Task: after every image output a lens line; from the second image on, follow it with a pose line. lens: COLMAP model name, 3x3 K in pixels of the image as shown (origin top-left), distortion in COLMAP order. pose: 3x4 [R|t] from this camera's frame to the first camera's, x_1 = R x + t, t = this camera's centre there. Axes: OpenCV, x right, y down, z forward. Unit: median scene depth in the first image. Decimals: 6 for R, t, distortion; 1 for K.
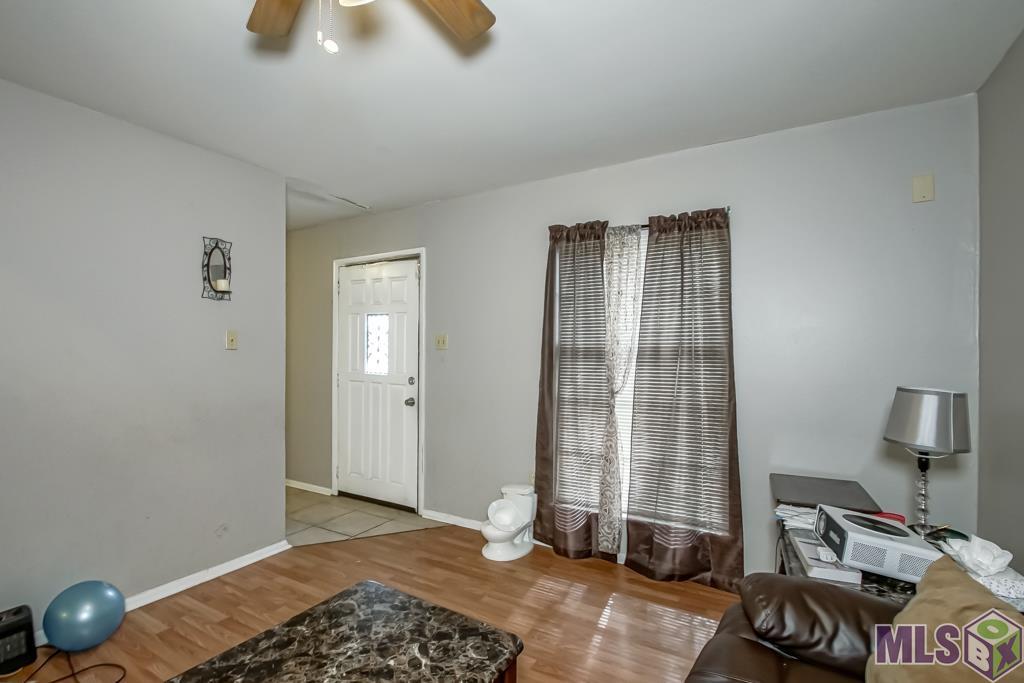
lens RADIAL K [[469.3, 0, 509.8], [0, 469.3, 342.5], [0, 0, 1]] dist [-0.002110, 0.000884]
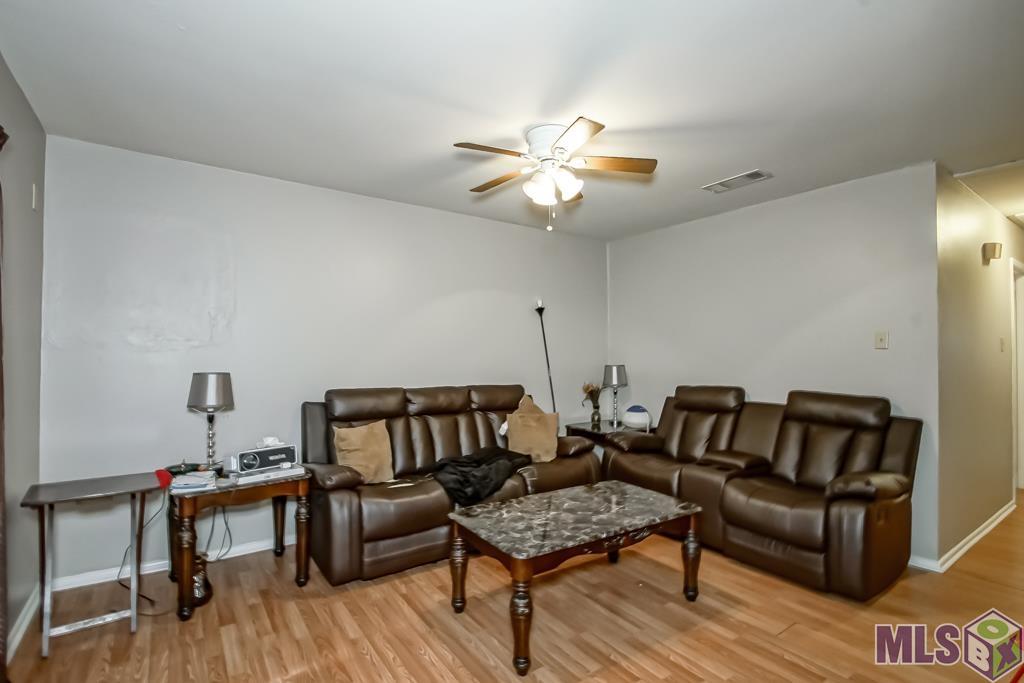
lens RADIAL K [[469.3, 0, 511.6], [0, 469.3, 343.7], [0, 0, 1]] dist [-0.002110, 0.000884]
pose [[-0.902007, -0.000514, 0.431720, -0.933741], [-0.002892, 0.999984, -0.004850, 0.007766], [-0.431711, -0.005623, -0.901995, 2.444635]]
